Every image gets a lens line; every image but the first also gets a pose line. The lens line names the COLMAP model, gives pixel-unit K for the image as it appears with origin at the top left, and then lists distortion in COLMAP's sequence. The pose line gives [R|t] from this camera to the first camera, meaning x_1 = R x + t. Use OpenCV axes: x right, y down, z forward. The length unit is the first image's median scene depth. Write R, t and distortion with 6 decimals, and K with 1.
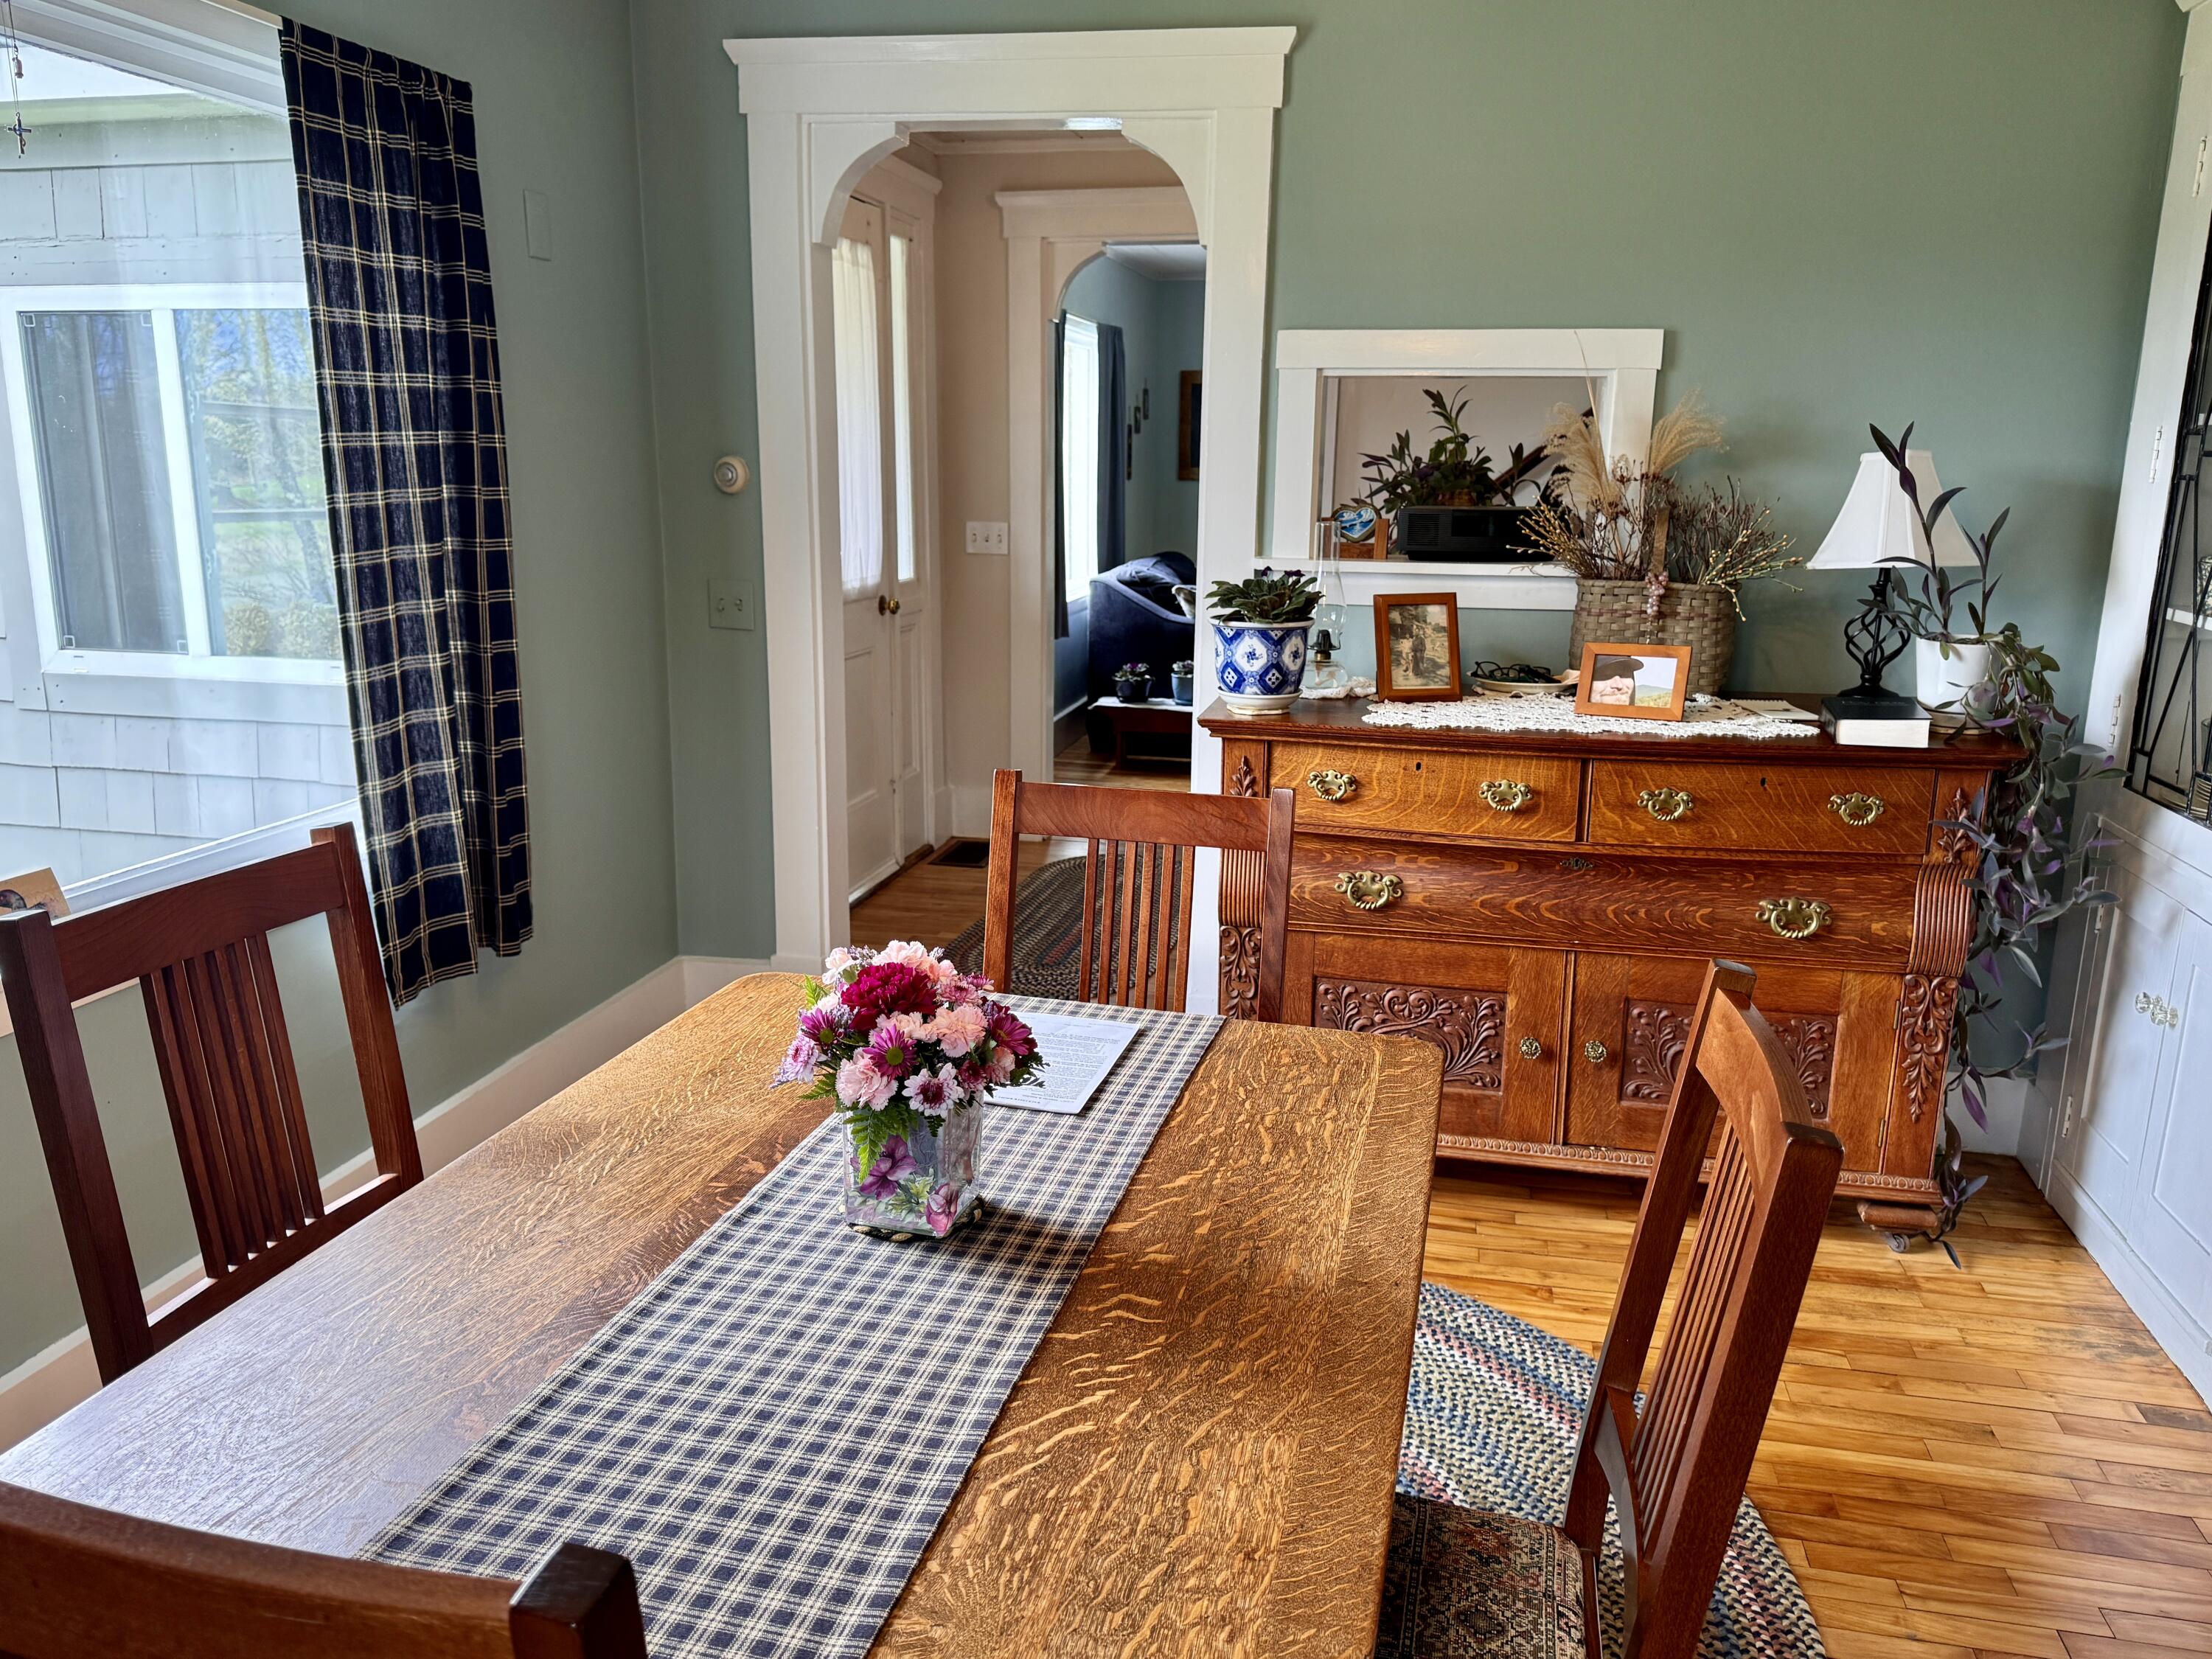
lens RADIAL K [[1602.3, 0, 1095.3], [0, 1602.3, 796.7], [0, 0, 1]] dist [0.211918, -0.452093]
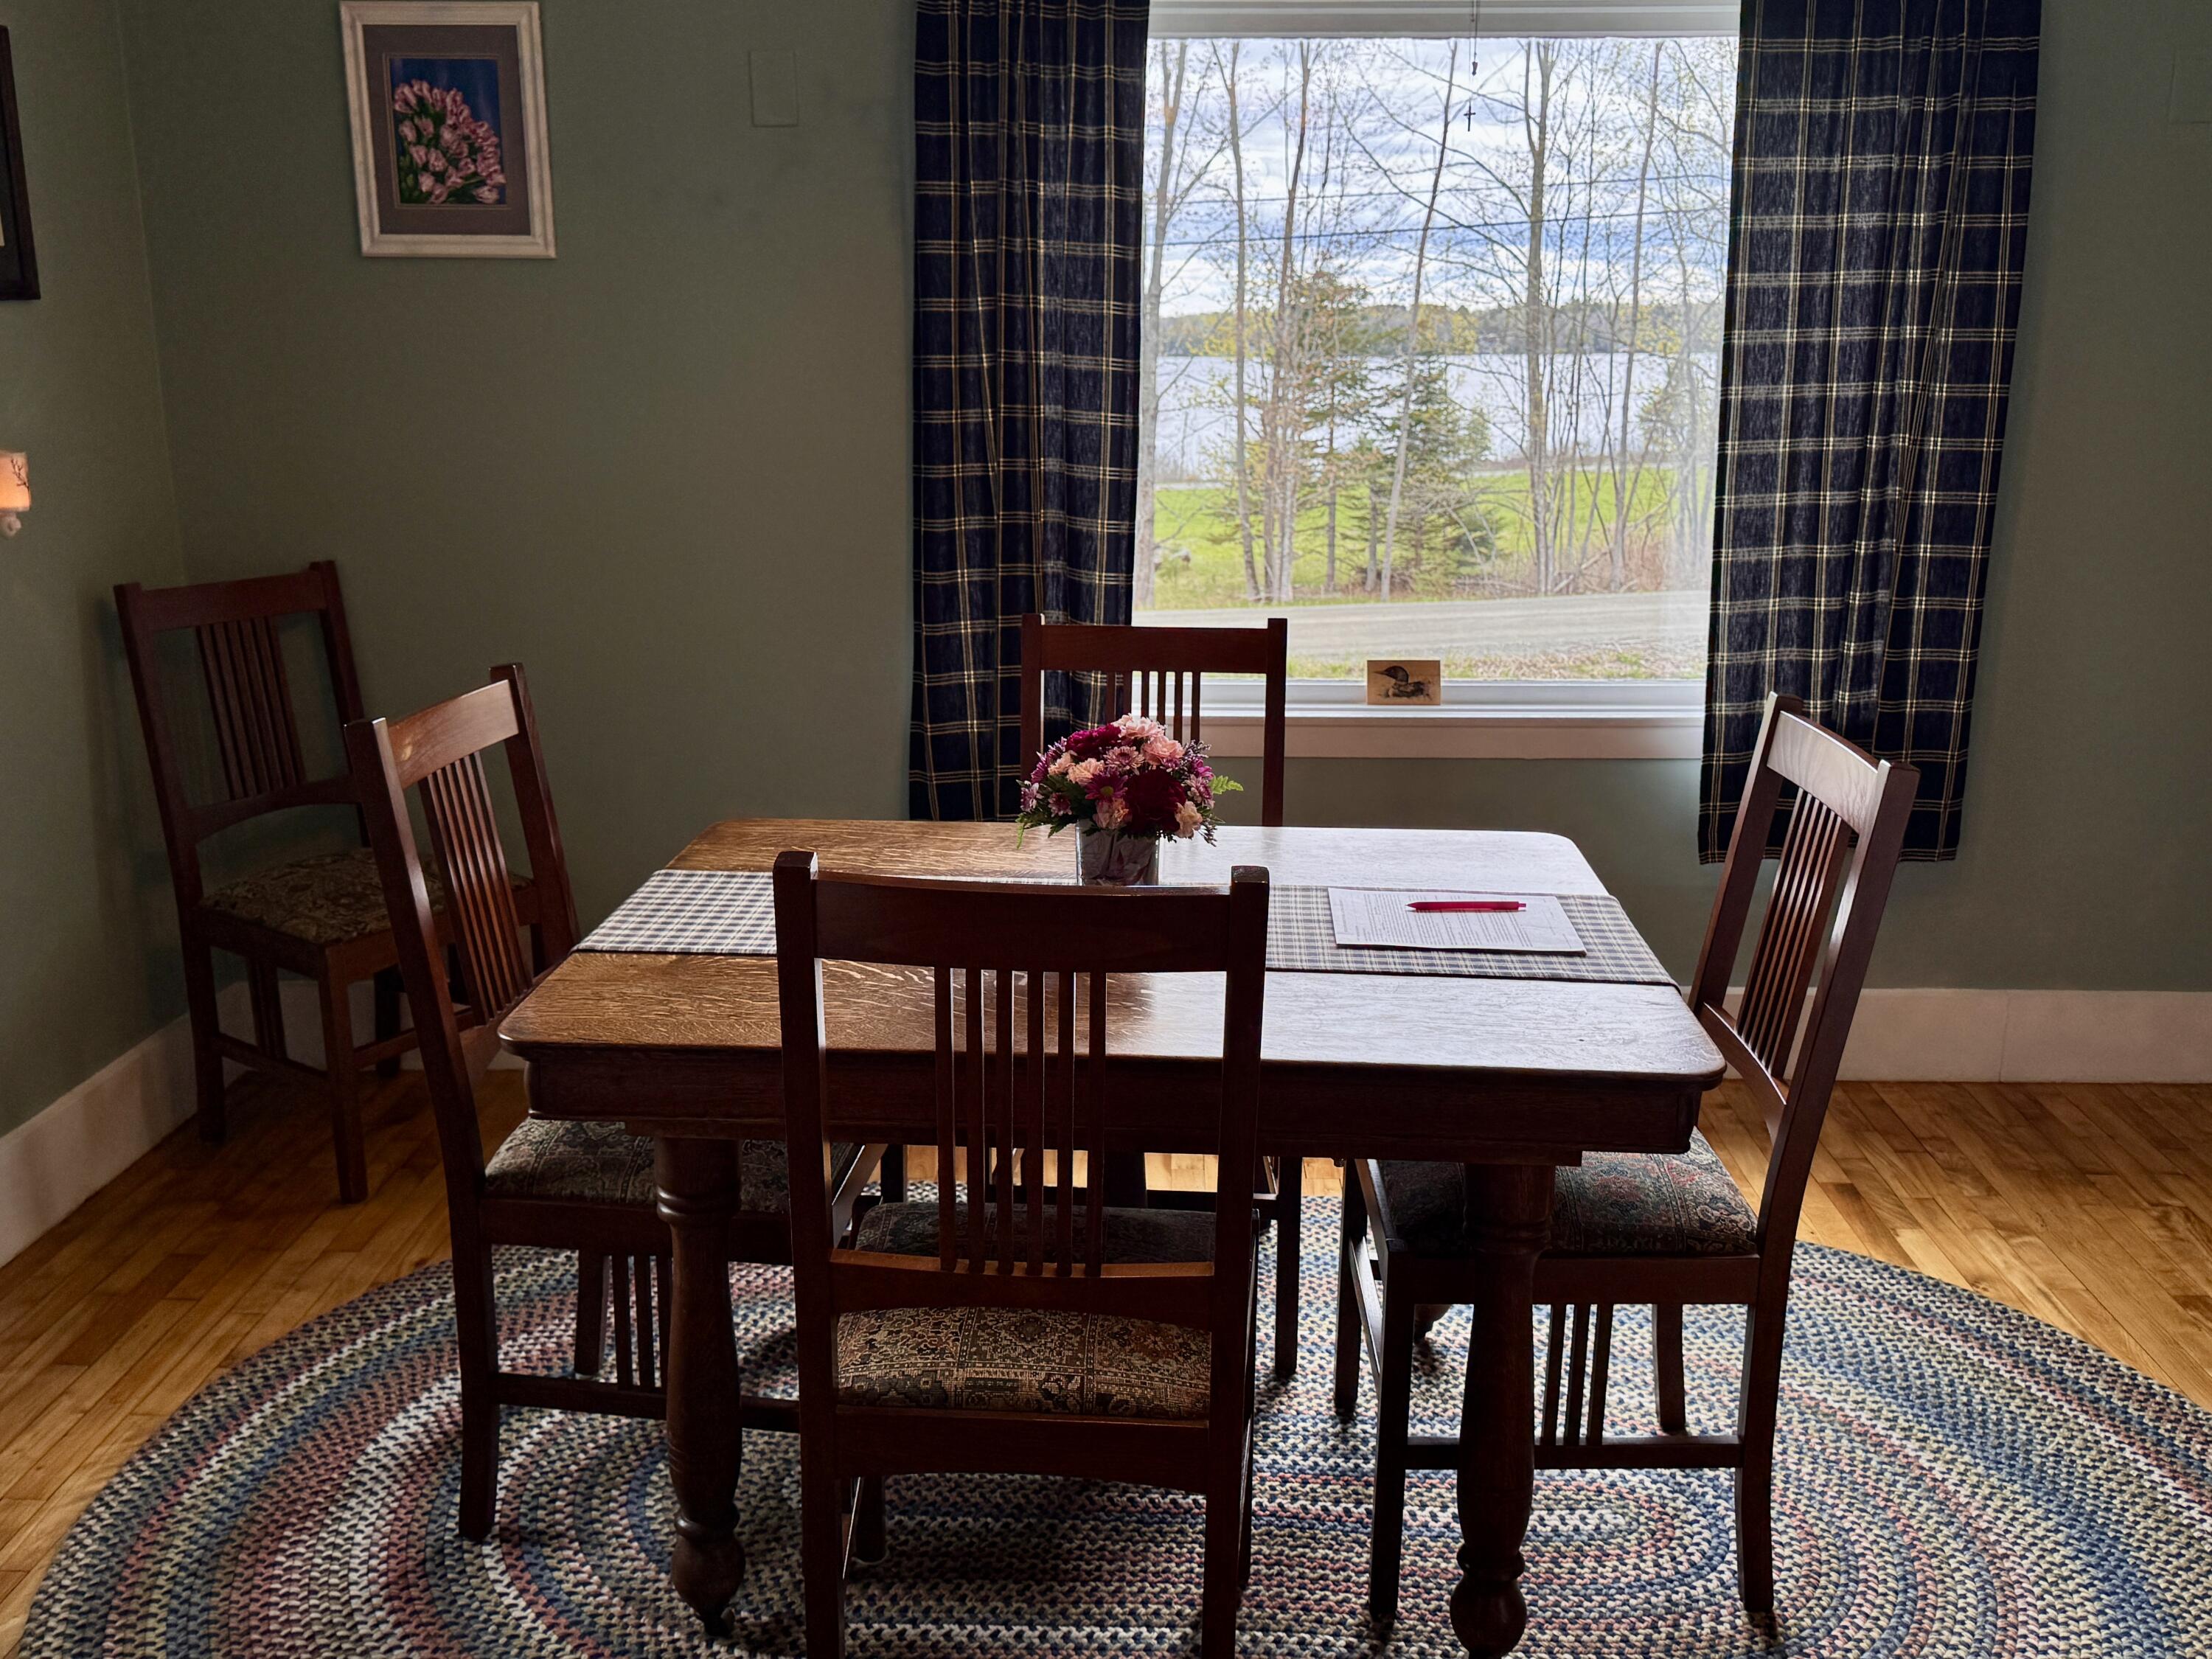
lens RADIAL K [[1963.2, 0, 1106.0], [0, 1963.2, 829.5], [0, 0, 1]] dist [0.017164, 0.002672]
pose [[0.174040, 0.227994, -0.957982, 0.655505], [-0.211864, 0.958716, 0.189678, -0.050797], [0.961678, 0.169950, 0.215158, 0.302691]]
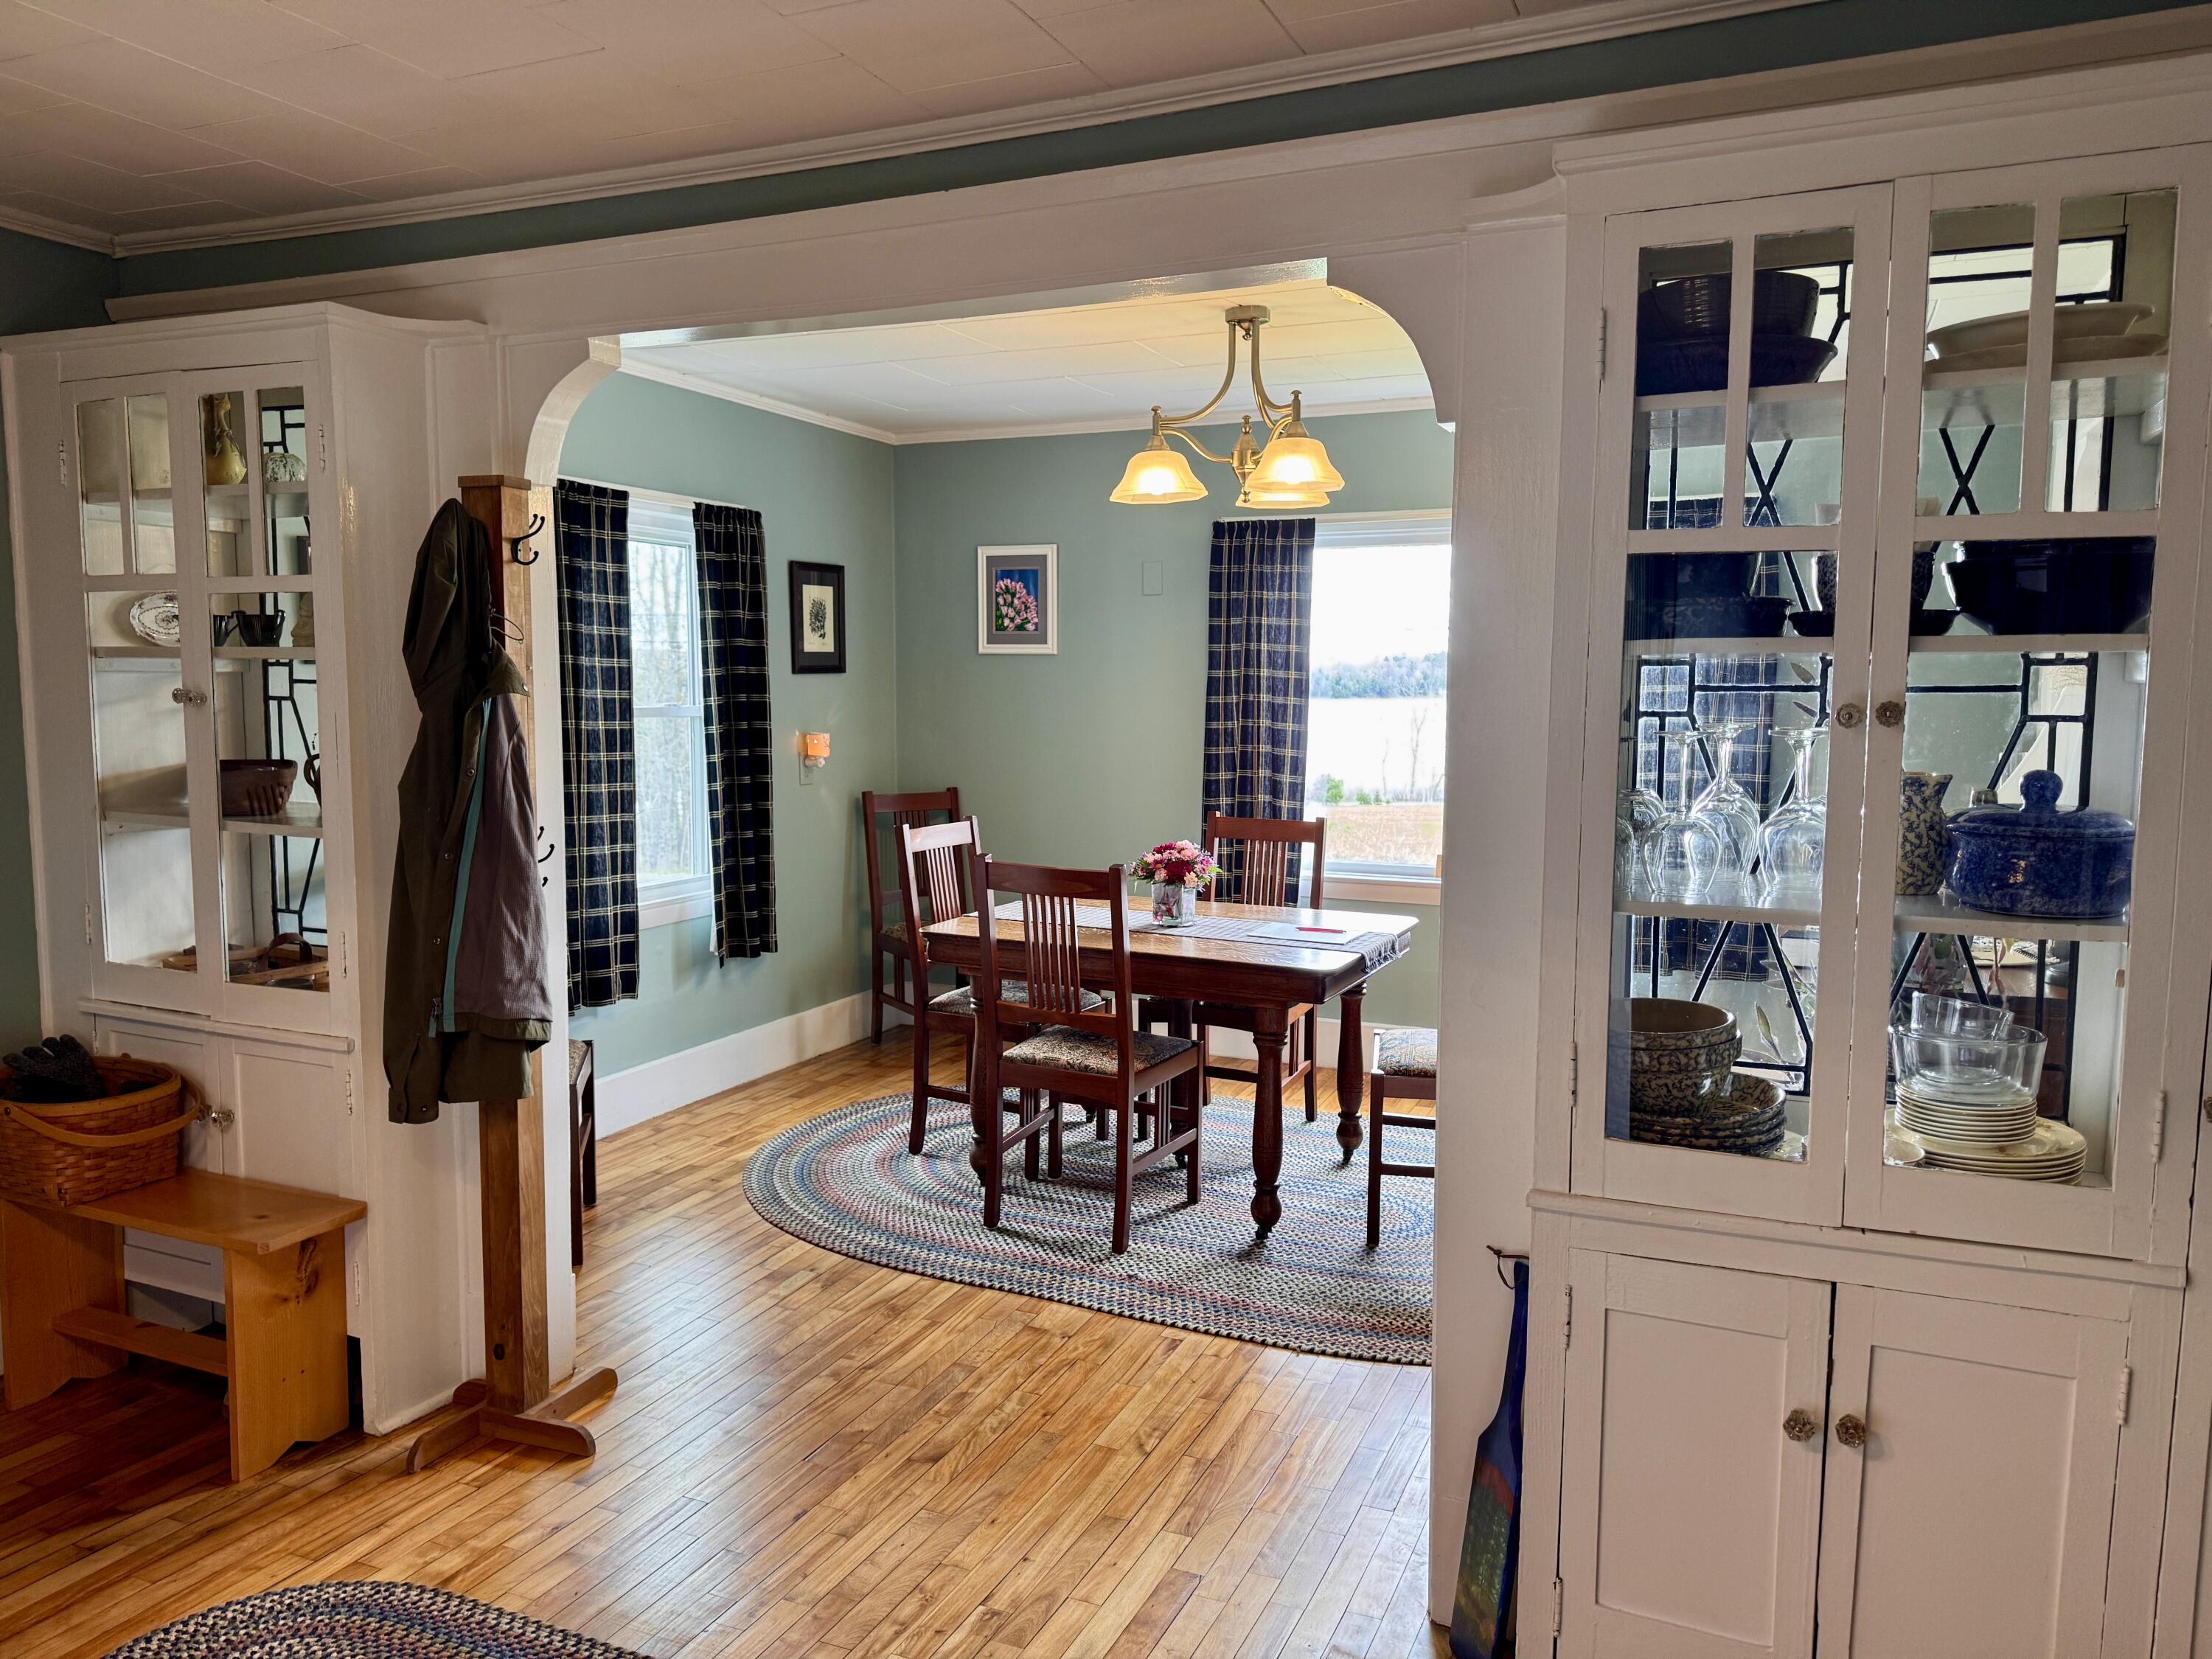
lens RADIAL K [[1540.6, 0, 1161.3], [0, 1540.6, 809.5], [0, 0, 1]] dist [0.024620, -0.030089]
pose [[-0.174125, 0.070951, -0.982164, 1.402623], [-0.213113, 0.971048, 0.107931, -0.138180], [0.961386, 0.228106, -0.153963, 0.687338]]
